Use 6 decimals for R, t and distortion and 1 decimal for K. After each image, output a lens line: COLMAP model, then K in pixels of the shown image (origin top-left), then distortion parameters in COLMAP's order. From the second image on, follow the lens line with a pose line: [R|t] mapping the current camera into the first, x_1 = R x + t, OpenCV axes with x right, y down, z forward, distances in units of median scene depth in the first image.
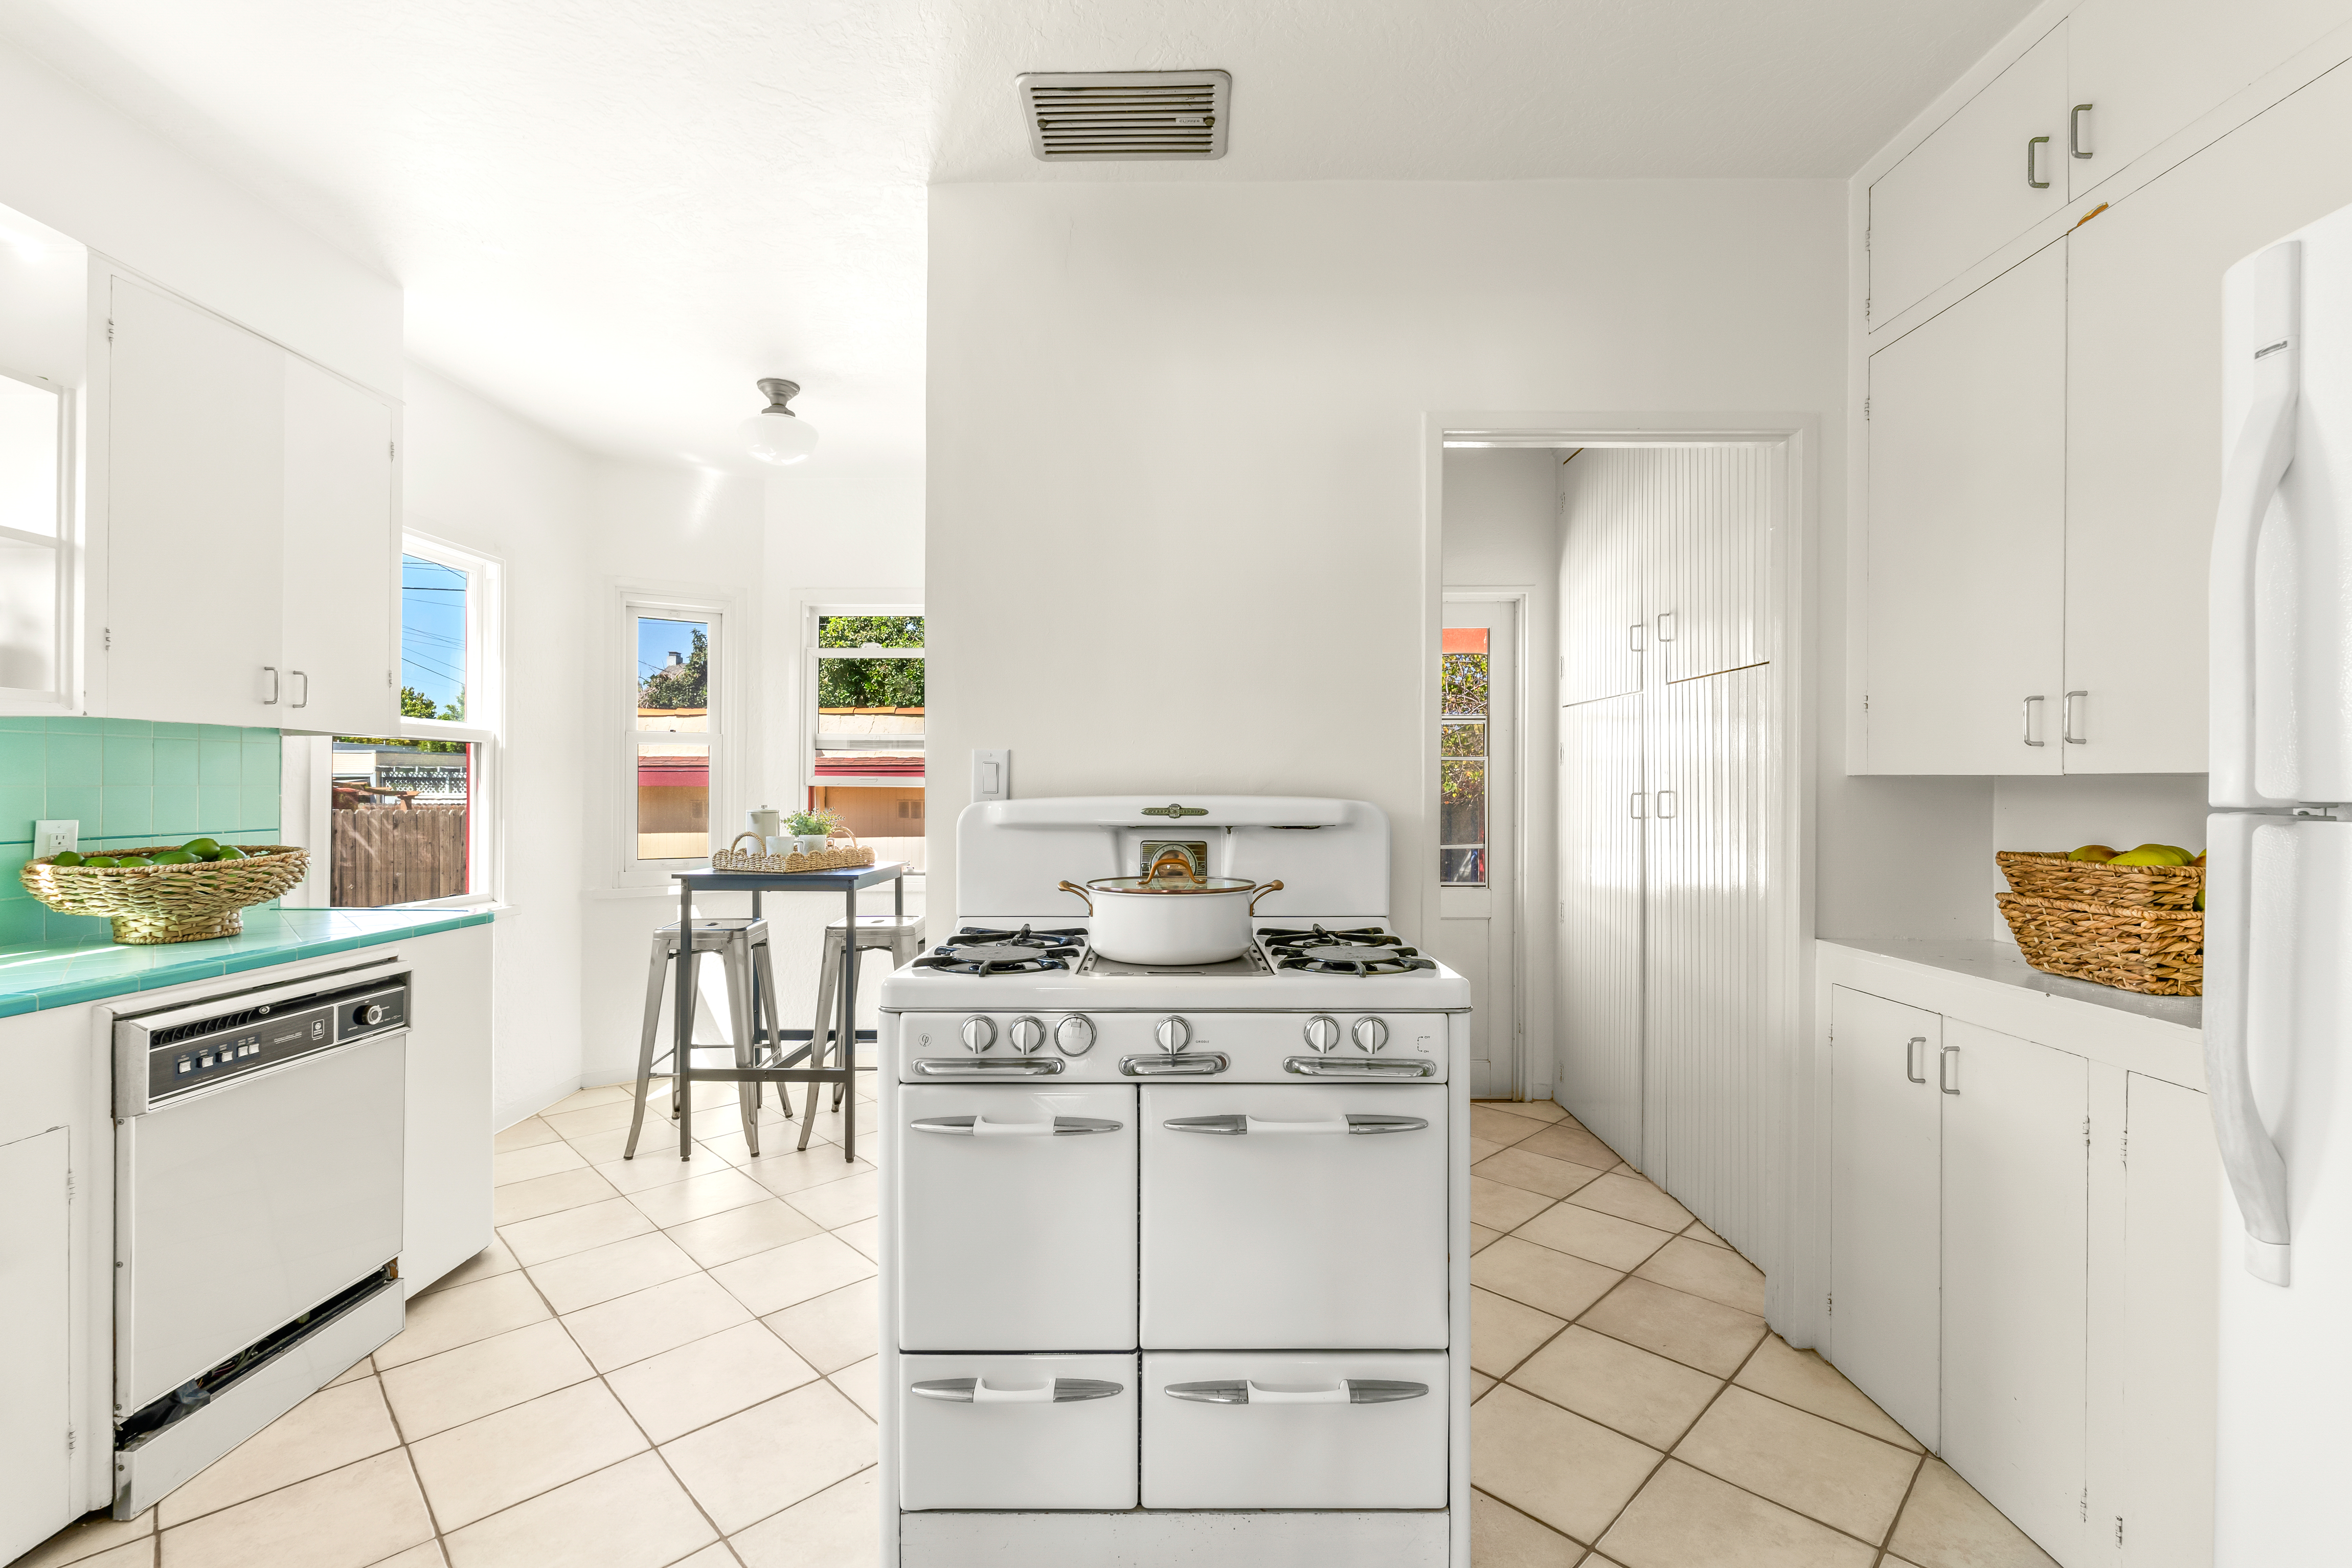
lens RADIAL K [[1036.7, 0, 1176.0], [0, 1036.7, 784.0], [0, 0, 1]] dist [-0.002610, -0.000332]
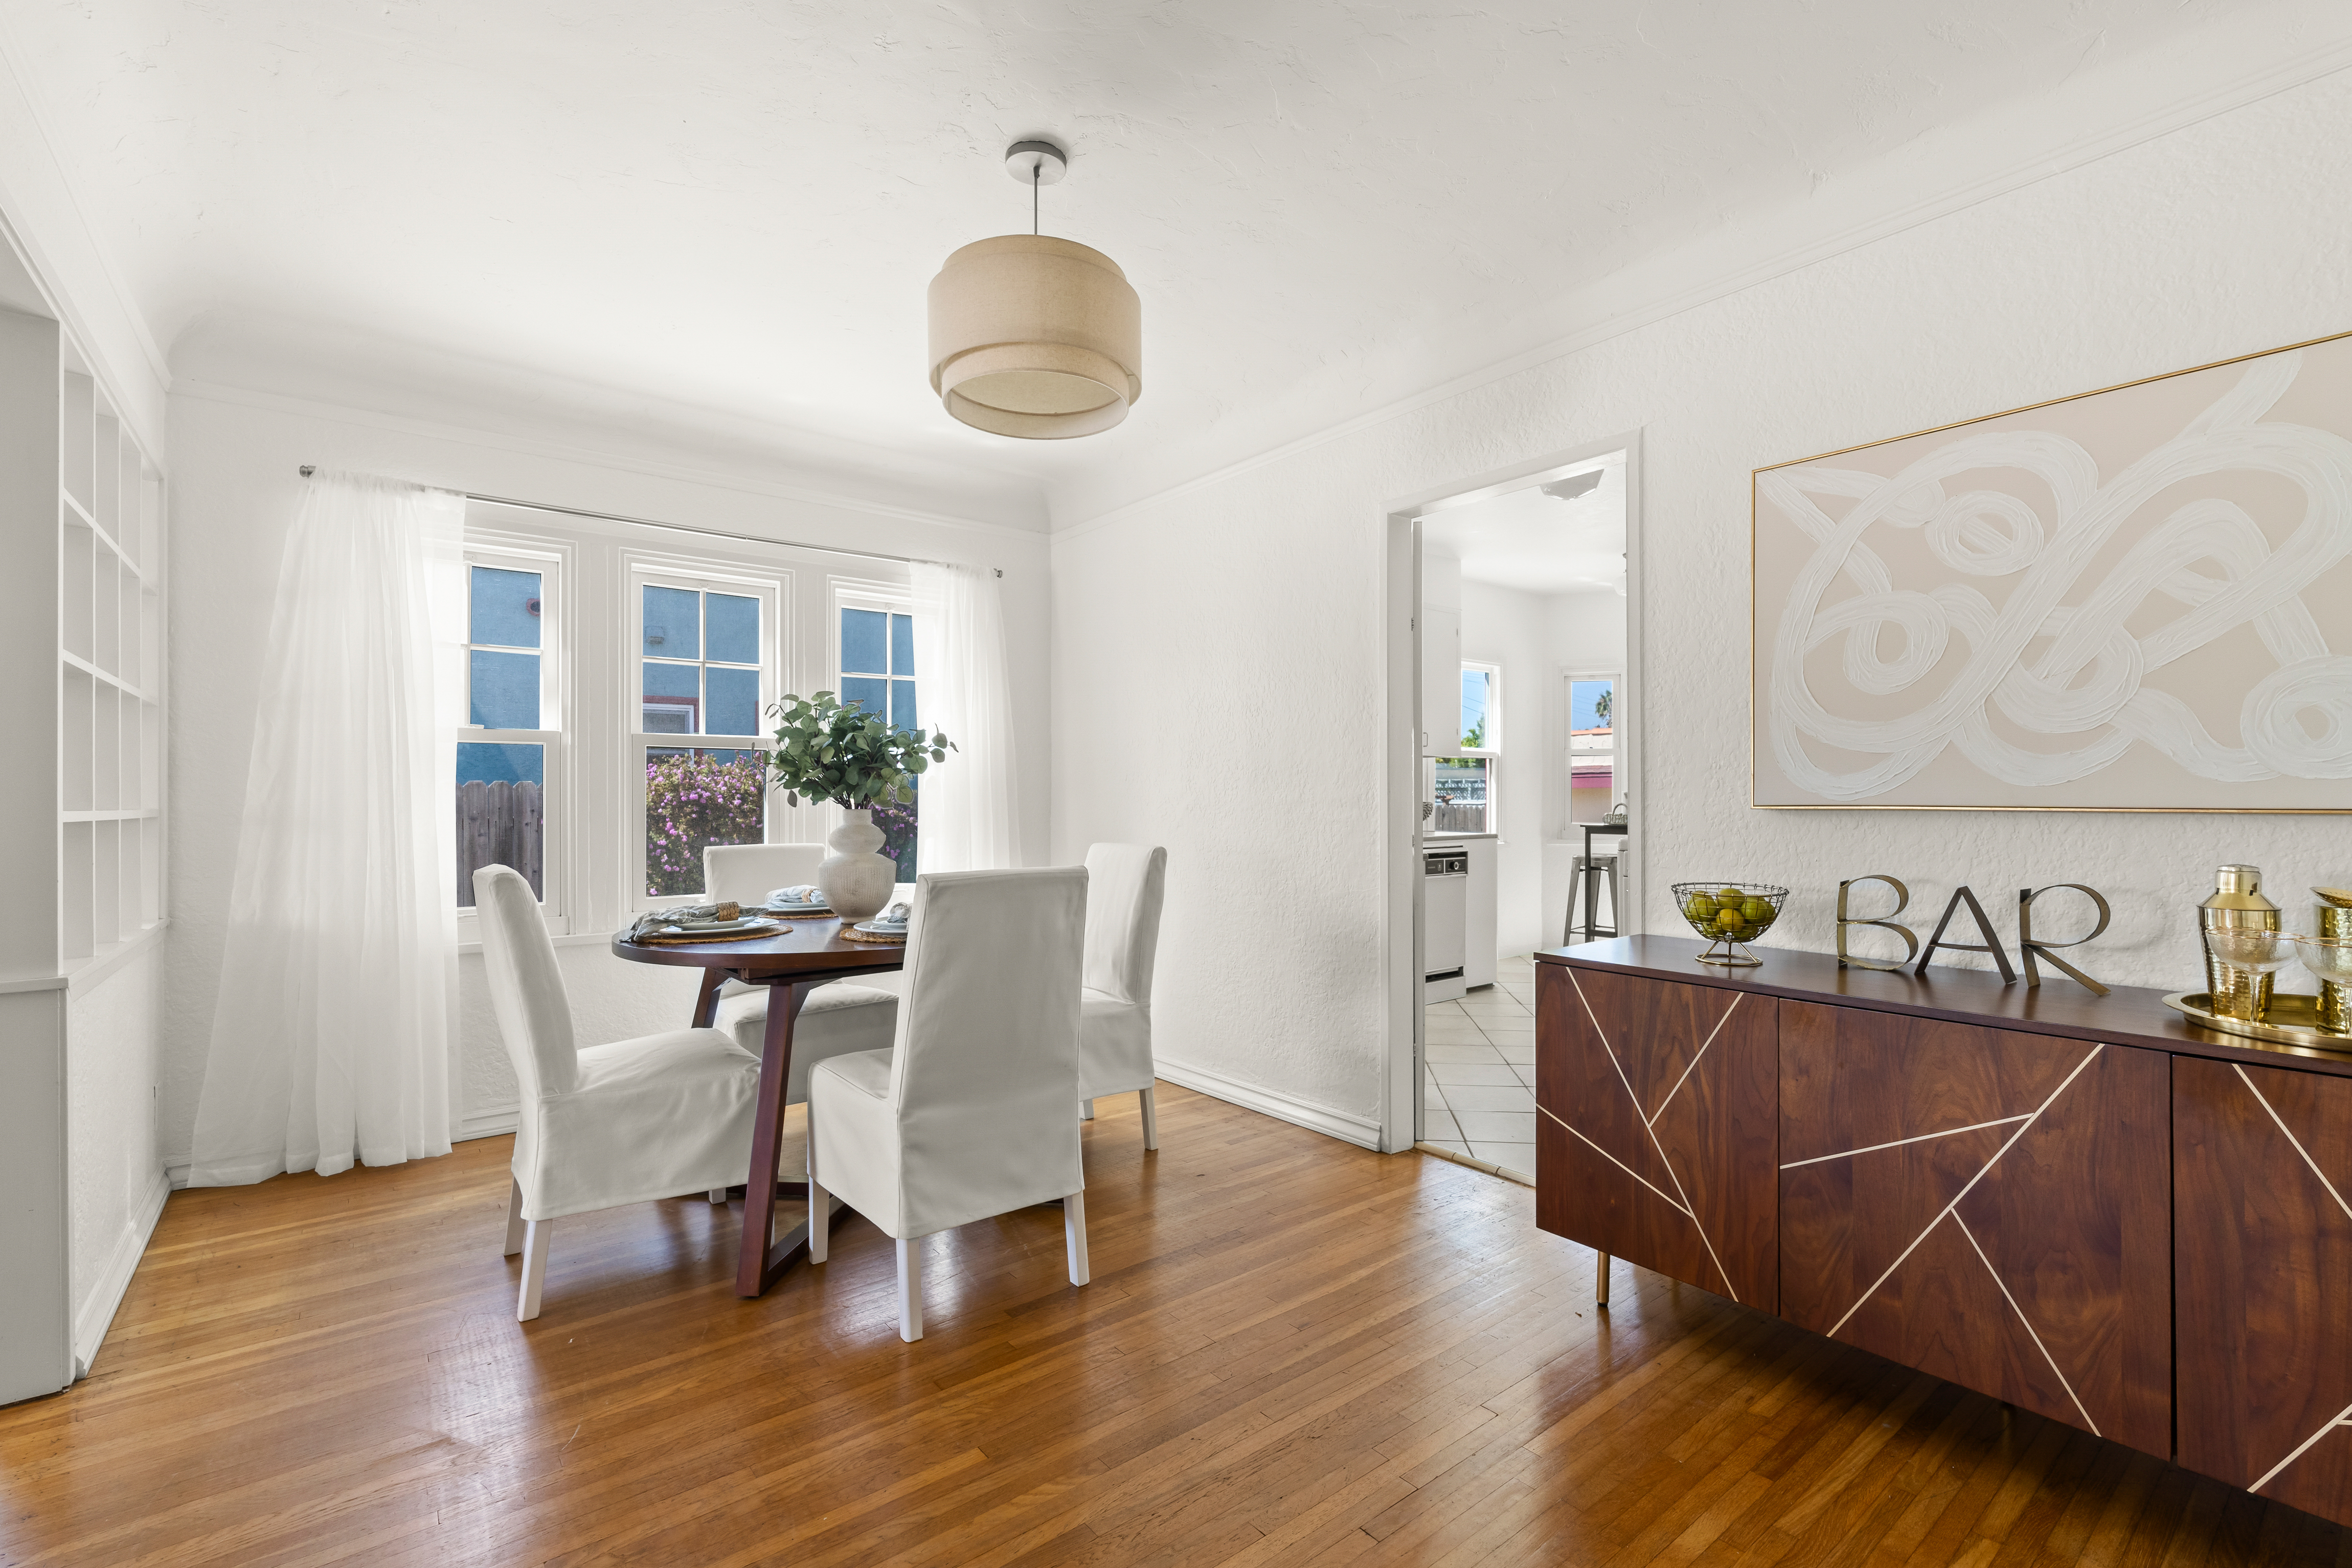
lens RADIAL K [[1036.7, 0, 1176.0], [0, 1036.7, 784.0], [0, 0, 1]] dist [-0.002610, -0.000332]
pose [[0.630001, -0.011177, -0.776514, 0.523693], [0.004051, 0.999930, -0.011106, 0.031508], [0.776584, 0.003851, 0.630003, -0.773173]]
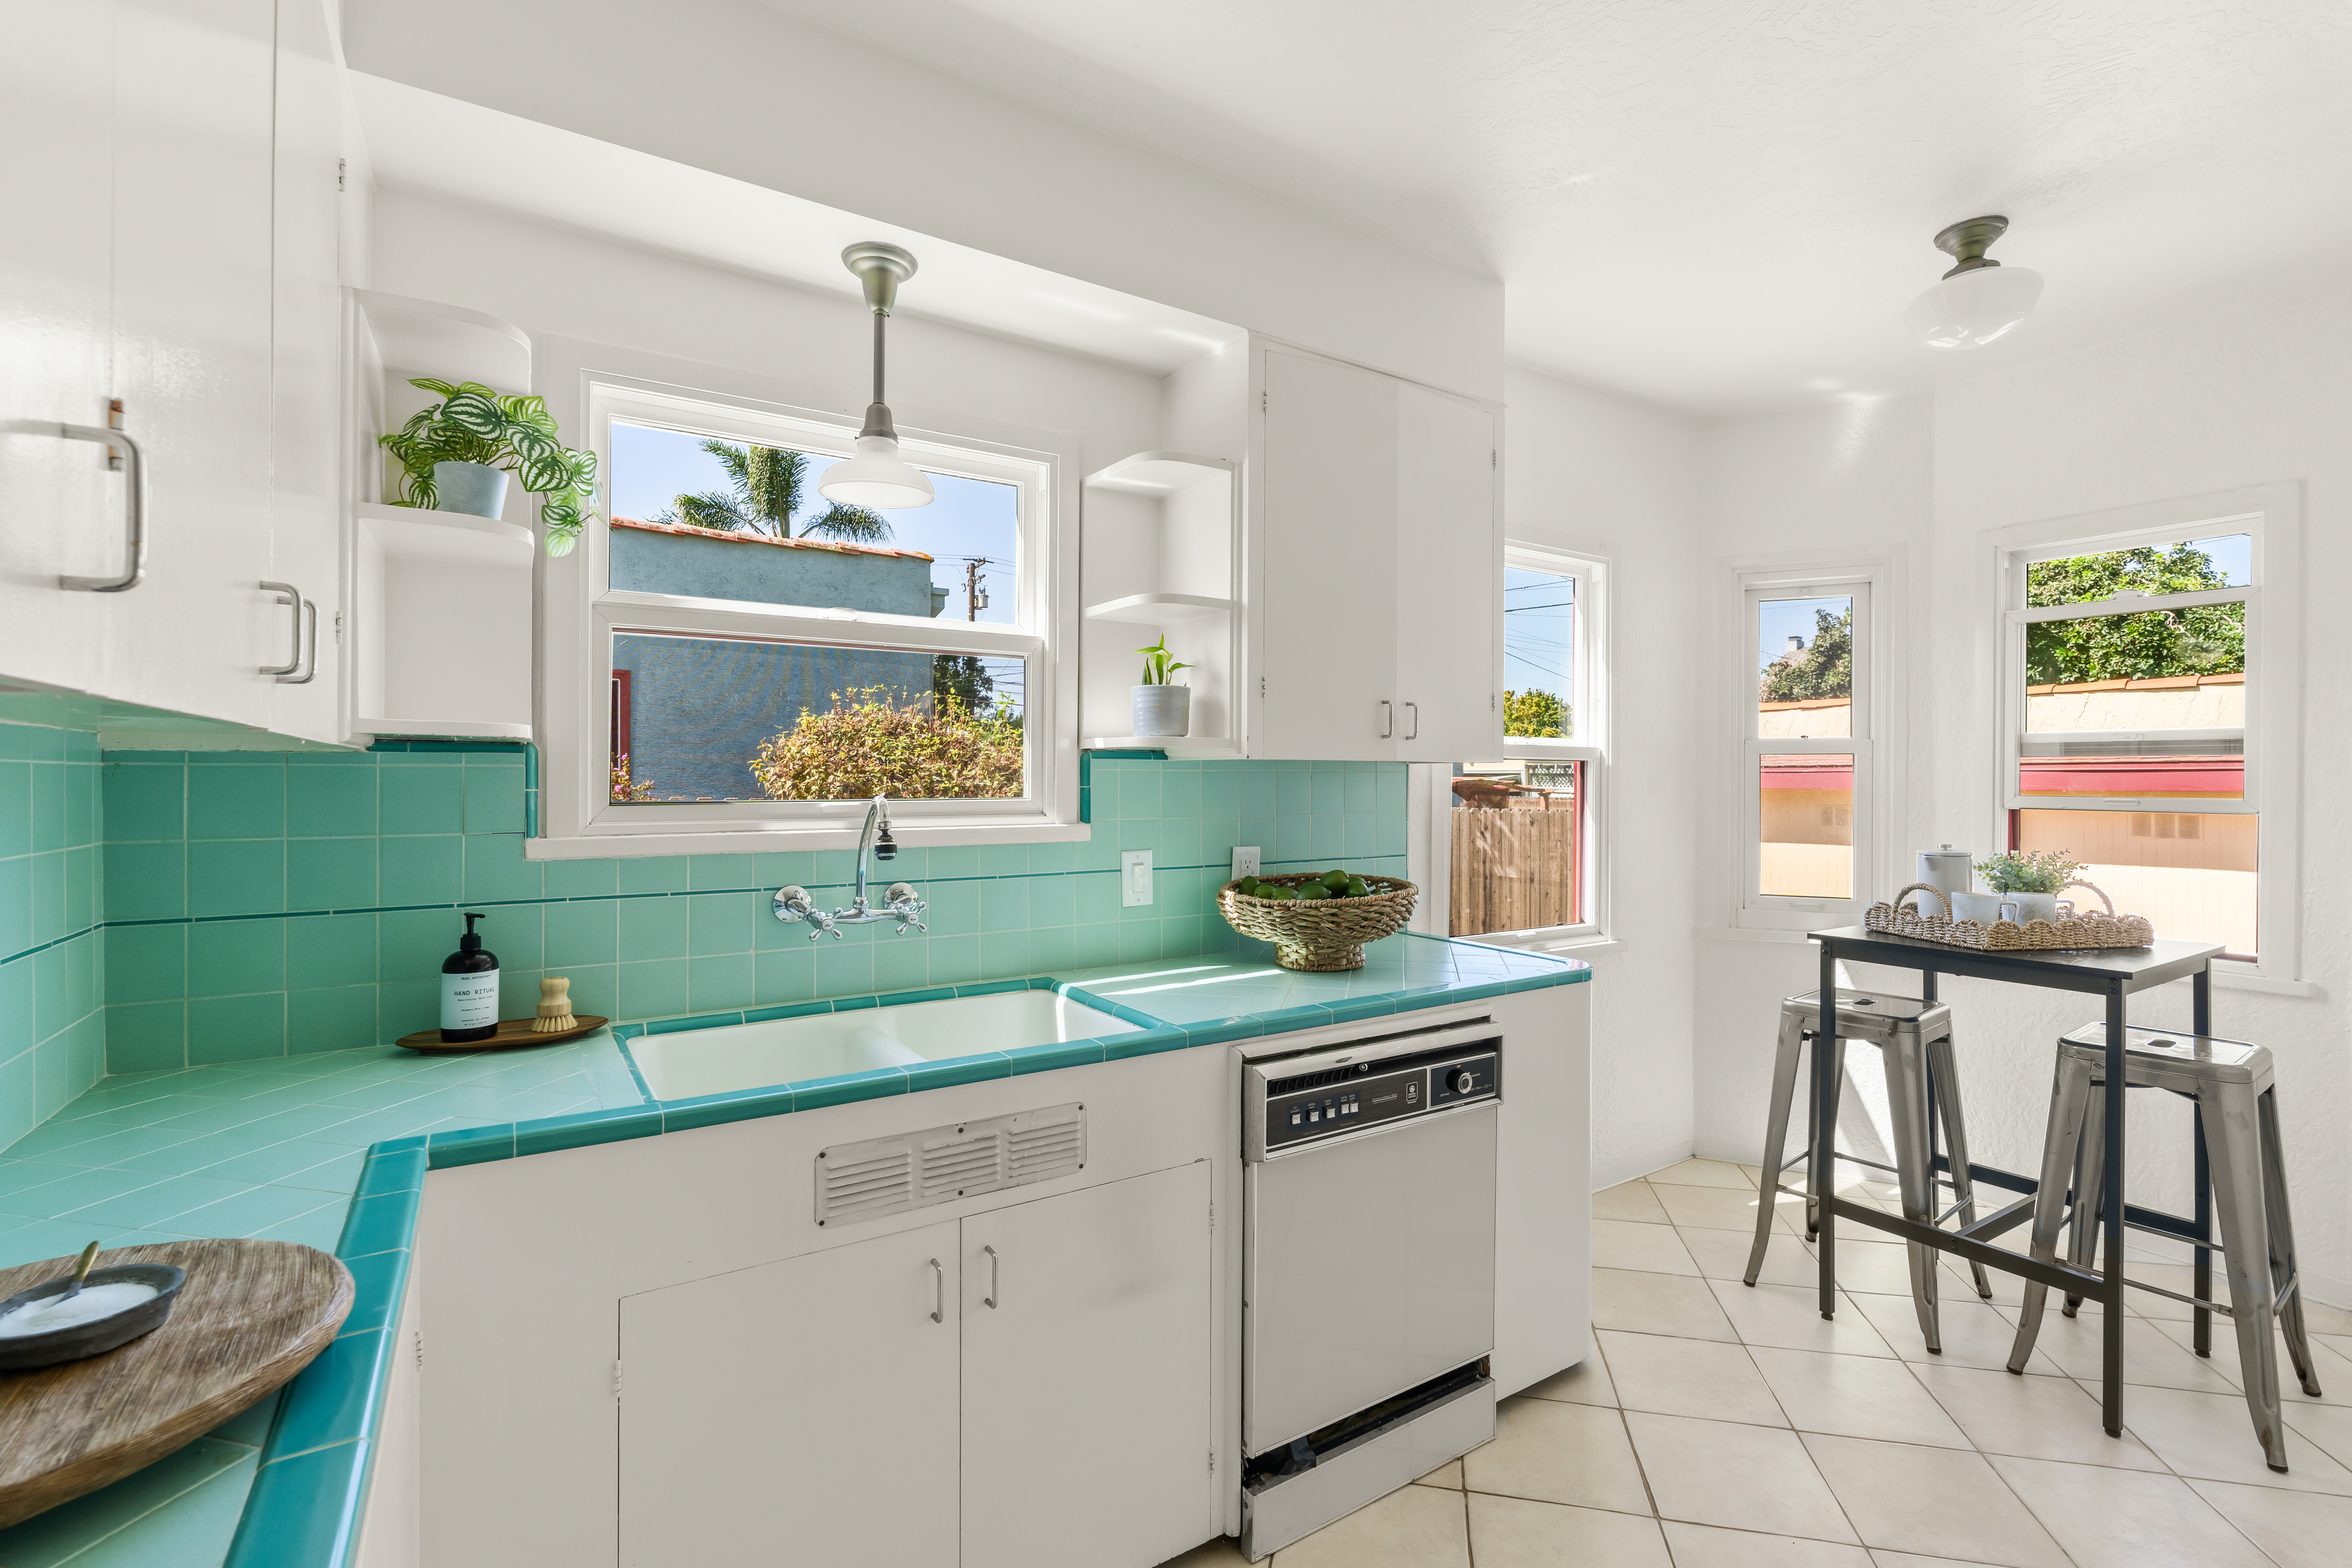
lens RADIAL K [[1044.7, 0, 1170.2], [0, 1044.7, 776.1], [0, 0, 1]] dist [-0.003993, -0.000147]
pose [[0.548648, -0.001343, -0.836052, -0.105492], [0.001722, 0.999998, -0.000476, -0.028503], [0.836052, -0.001179, 0.548649, 0.193749]]
